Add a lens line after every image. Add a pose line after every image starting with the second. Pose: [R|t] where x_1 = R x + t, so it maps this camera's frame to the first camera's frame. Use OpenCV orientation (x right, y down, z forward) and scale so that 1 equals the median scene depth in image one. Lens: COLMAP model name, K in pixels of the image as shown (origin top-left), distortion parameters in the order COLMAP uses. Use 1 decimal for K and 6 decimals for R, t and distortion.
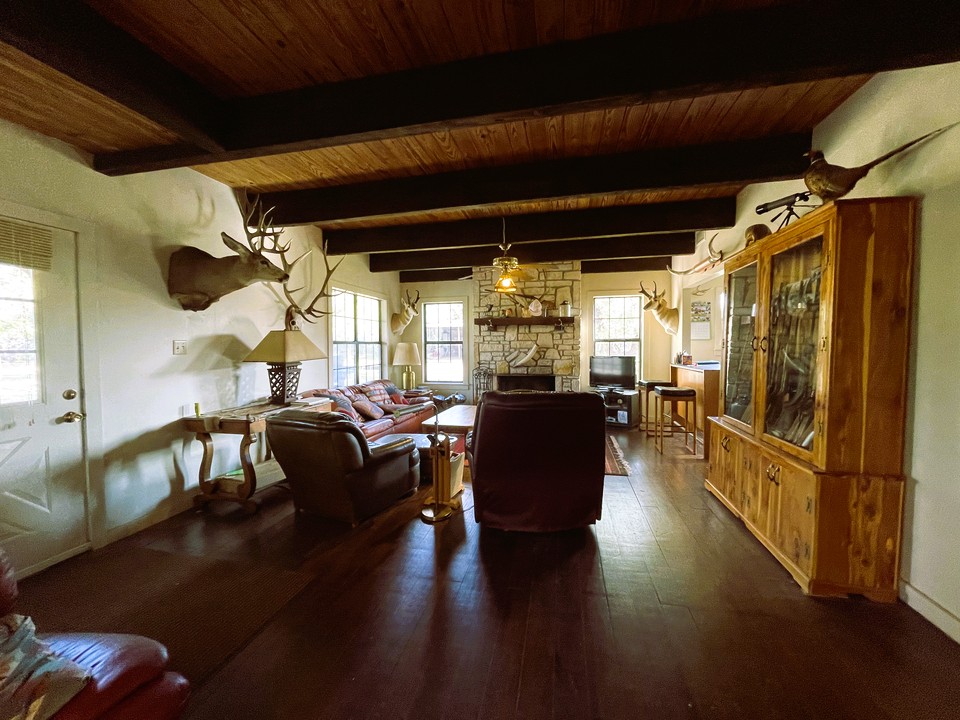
lens RADIAL K [[388.1, 0, 478.7], [0, 388.1, 359.2], [0, 0, 1]] dist [-0.004429, 0.001169]
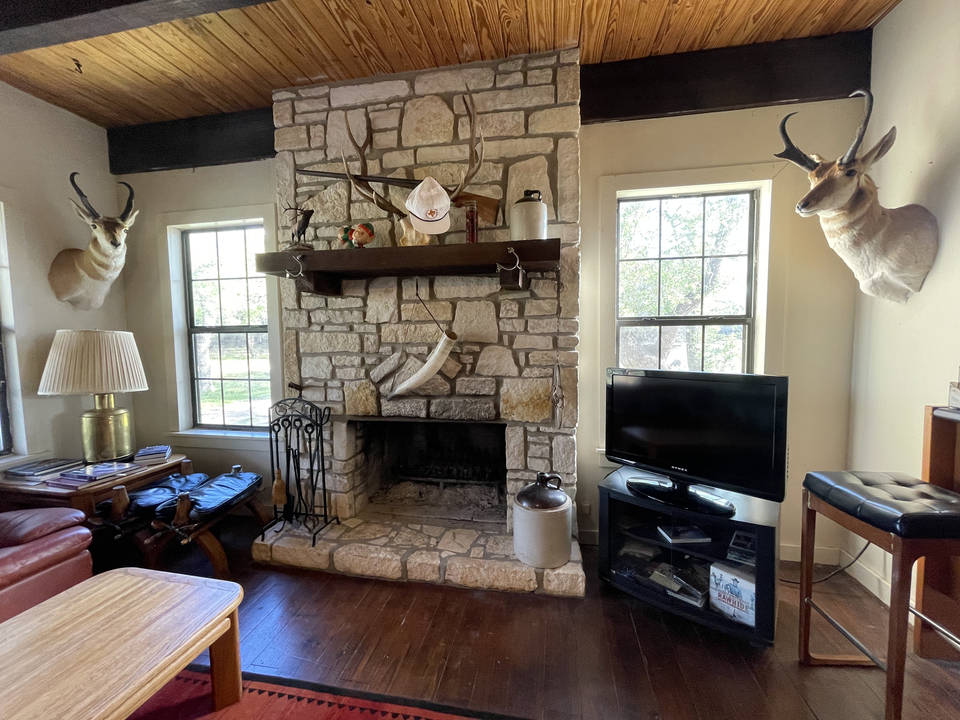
lens RADIAL K [[388.1, 0, 483.1], [0, 388.1, 359.3], [0, 0, 1]] dist [-0.004429, 0.001169]
pose [[0.998967, -0.003754, 0.045283, 0.162719], [0.002595, 0.999668, 0.025626, -0.023825], [-0.045364, -0.025482, 0.998645, 0.659705]]
